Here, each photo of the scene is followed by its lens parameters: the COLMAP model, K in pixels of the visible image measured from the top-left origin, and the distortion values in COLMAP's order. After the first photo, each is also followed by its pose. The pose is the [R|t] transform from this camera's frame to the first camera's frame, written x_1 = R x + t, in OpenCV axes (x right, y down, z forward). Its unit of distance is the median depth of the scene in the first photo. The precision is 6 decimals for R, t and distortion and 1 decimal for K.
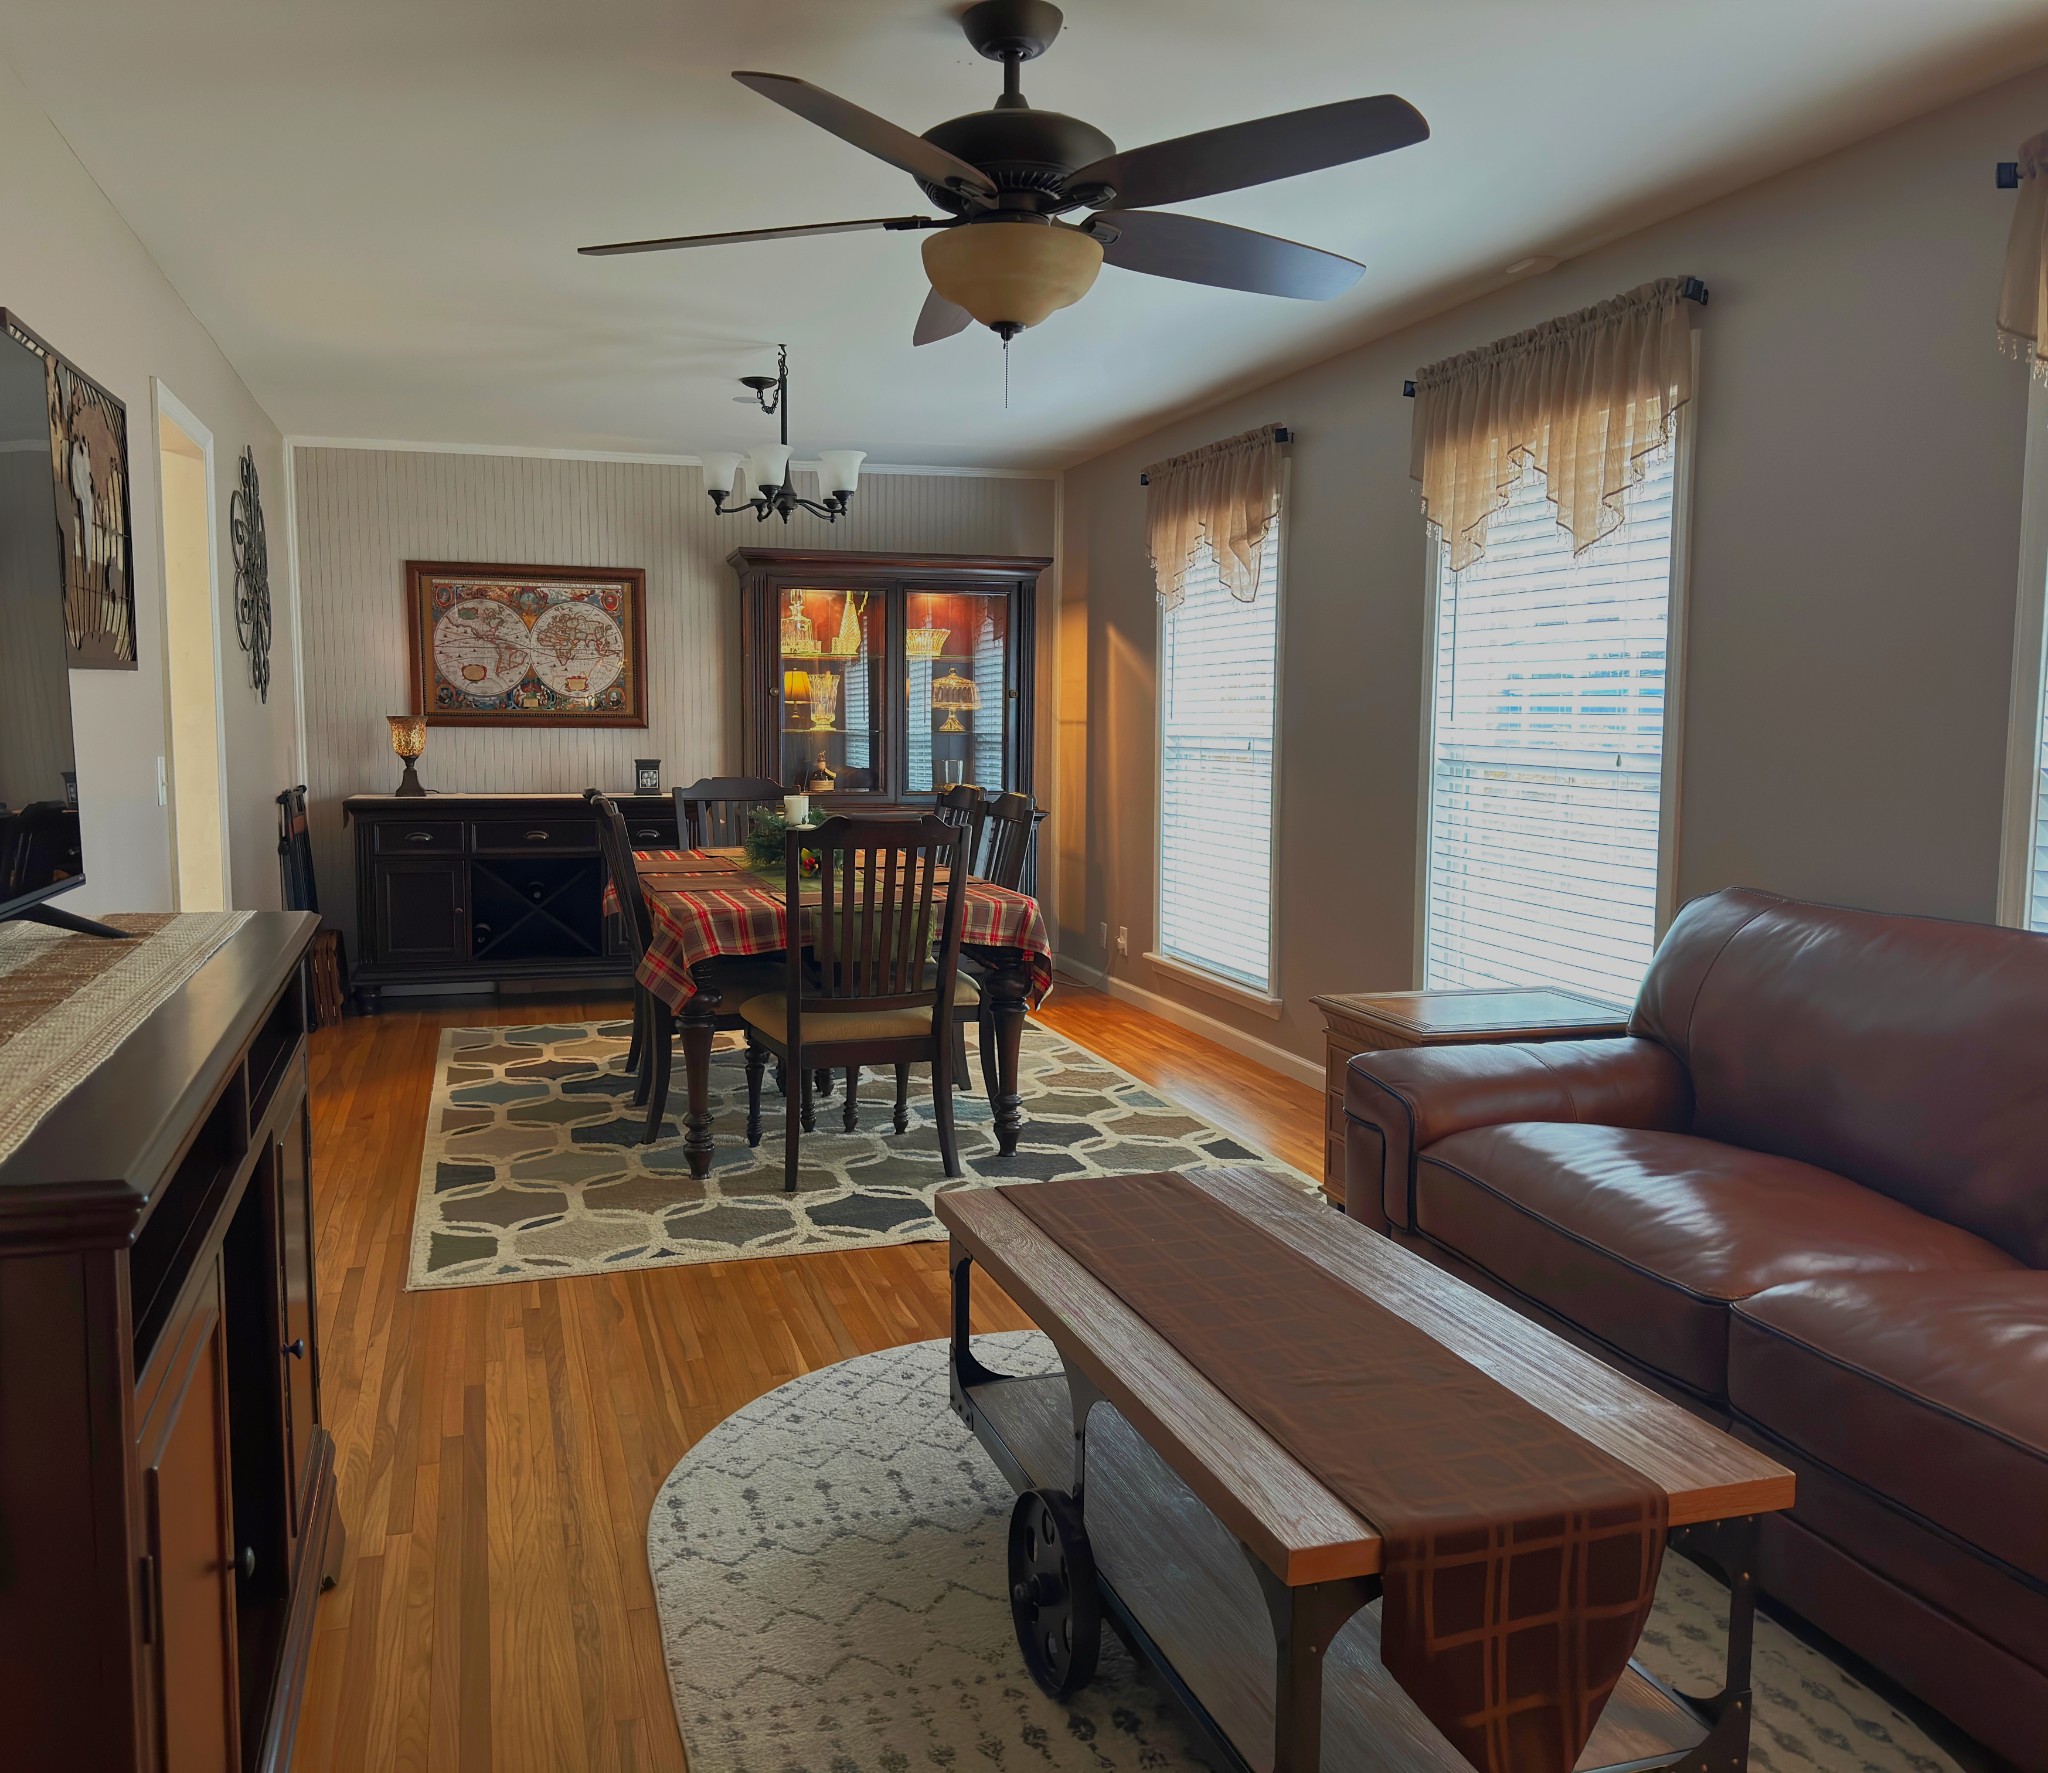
lens RADIAL K [[1652.9, 0, 928.1], [0, 1652.9, 893.2], [0, 0, 1]] dist [0.058393, -0.093926]
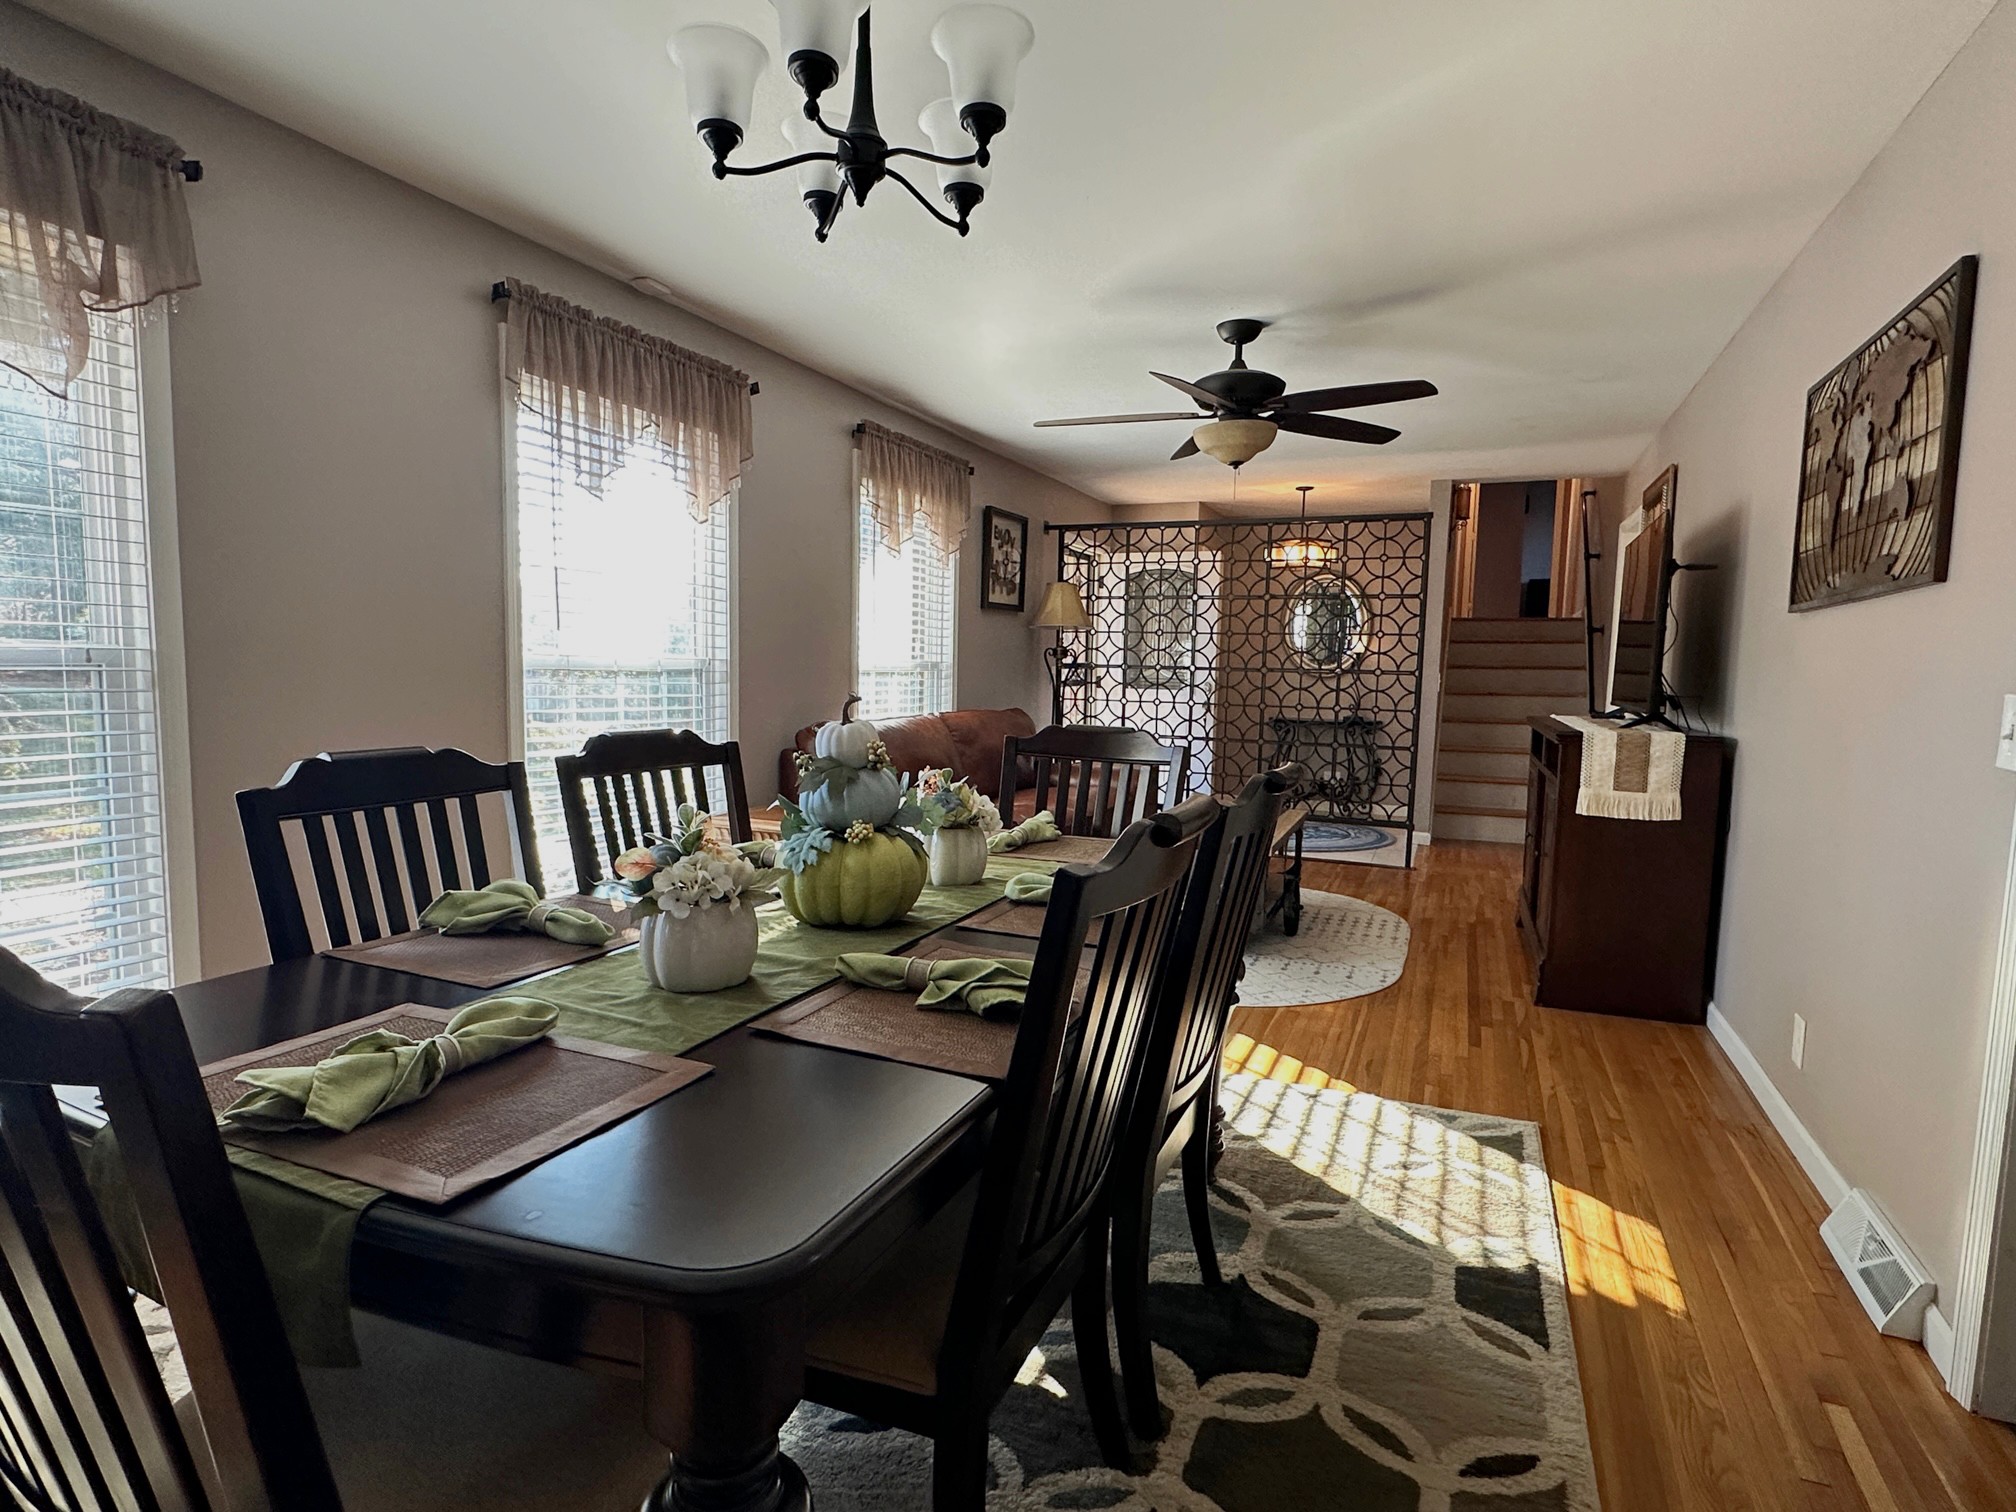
lens RADIAL K [[1005.5, 0, 1029.8], [0, 1005.5, 751.2], [0, 0, 1]] dist [0.015813, -0.000267]
pose [[-0.782777, -0.075349, 0.617723, -0.314836], [0.044374, 0.983358, 0.176179, -0.115900], [-0.620718, 0.165319, -0.766406, 1.198832]]
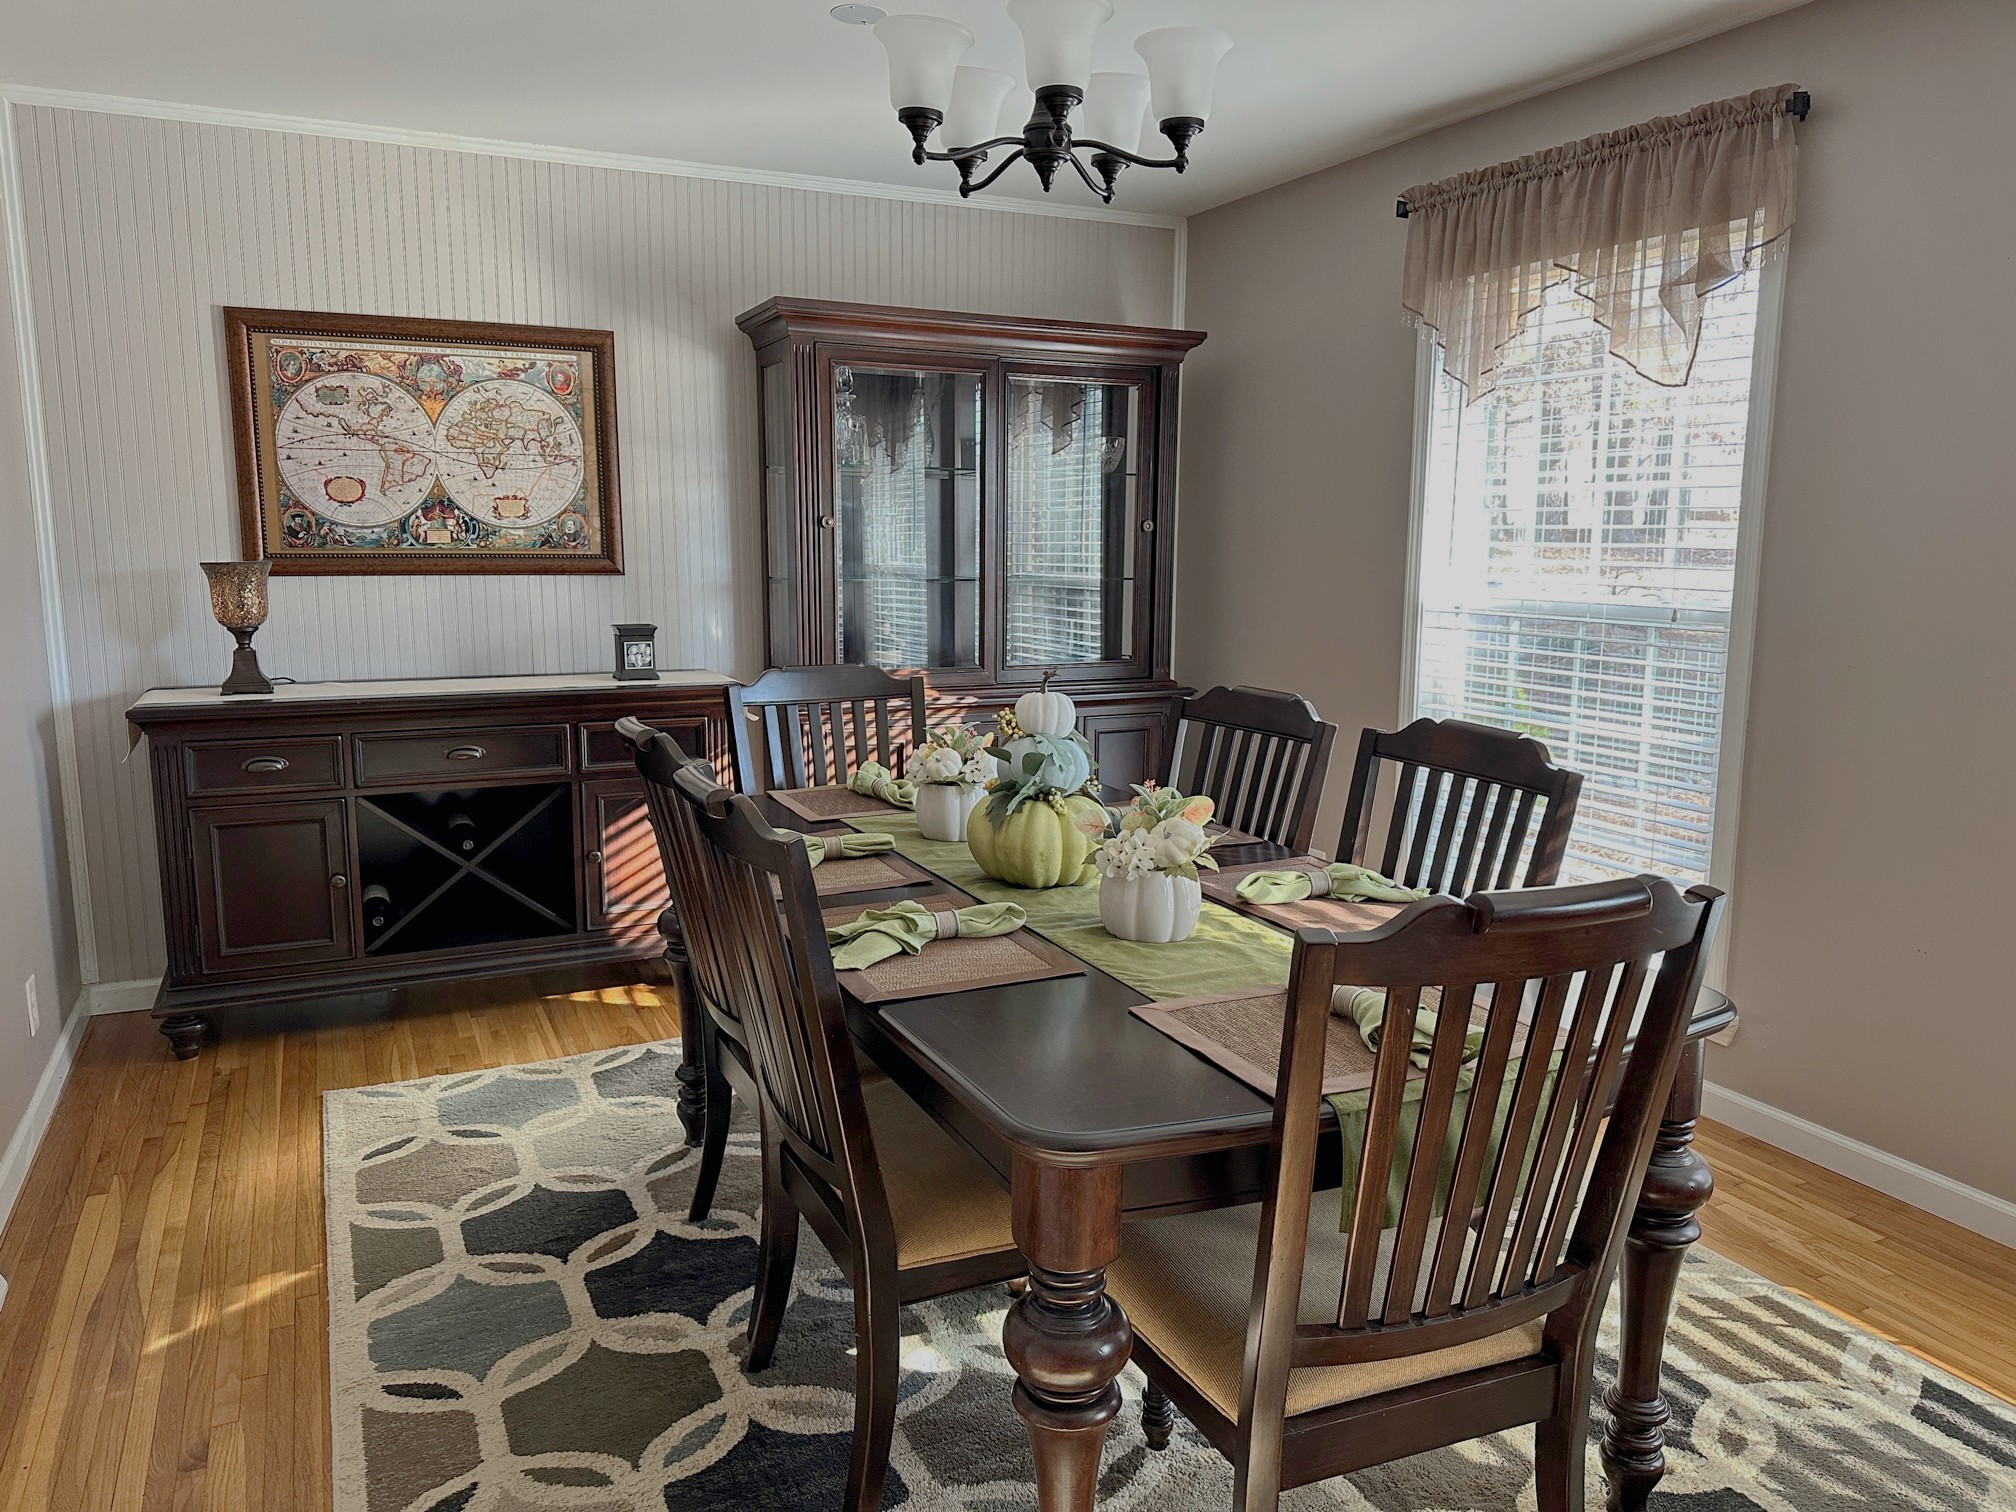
lens RADIAL K [[1439.2, 0, 1008.6], [0, 1439.2, 759.3], [0, 0, 1]] dist [0.004600, -0.010998]
pose [[0.982385, -0.027394, 0.184848, -0.182947], [0.017770, 0.998409, 0.053521, -0.078052], [-0.186020, -0.049293, 0.981309, 0.578861]]
